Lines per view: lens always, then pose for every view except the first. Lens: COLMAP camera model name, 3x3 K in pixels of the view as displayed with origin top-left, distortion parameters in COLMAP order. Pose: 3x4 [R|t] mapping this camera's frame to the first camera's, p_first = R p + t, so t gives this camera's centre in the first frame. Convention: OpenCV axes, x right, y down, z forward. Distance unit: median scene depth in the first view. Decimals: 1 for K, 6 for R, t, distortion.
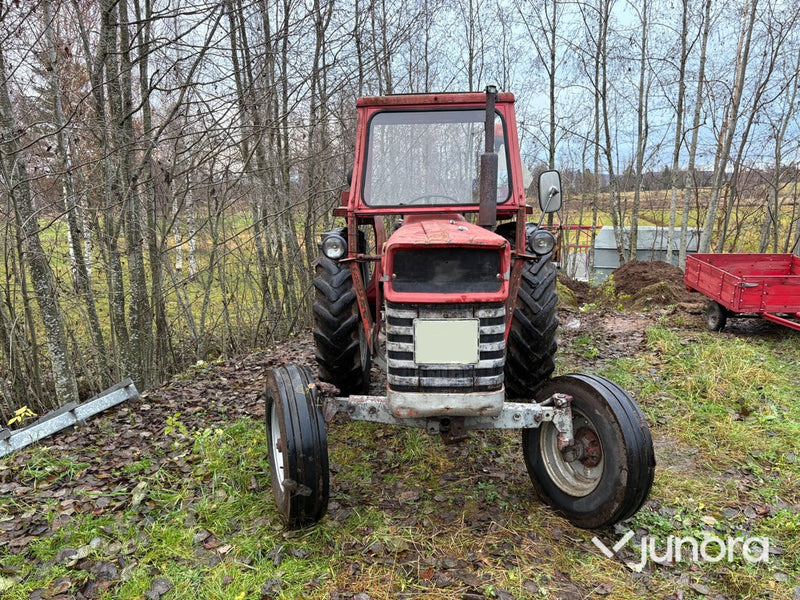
lens RADIAL K [[606.9, 0, 400.0], [0, 606.9, 300.0], [0, 0, 1]] dist [0.069300, -0.000651]
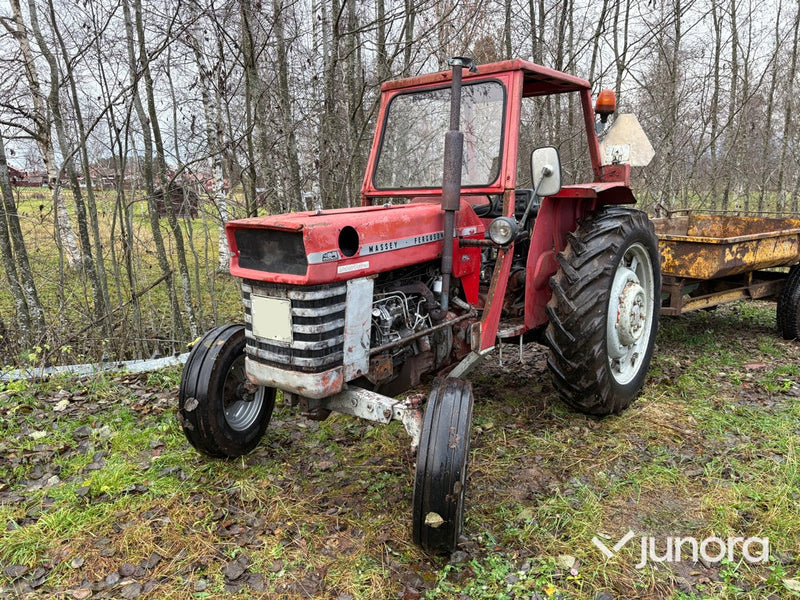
lens RADIAL K [[606.9, 0, 400.0], [0, 606.9, 300.0], [0, 0, 1]] dist [0.069300, -0.000651]
pose [[0.808542, 0.109072, -0.578241, 0.860080], [-0.090533, 0.994029, 0.060910, -0.047496], [0.581432, 0.003102, 0.813589, 0.268319]]
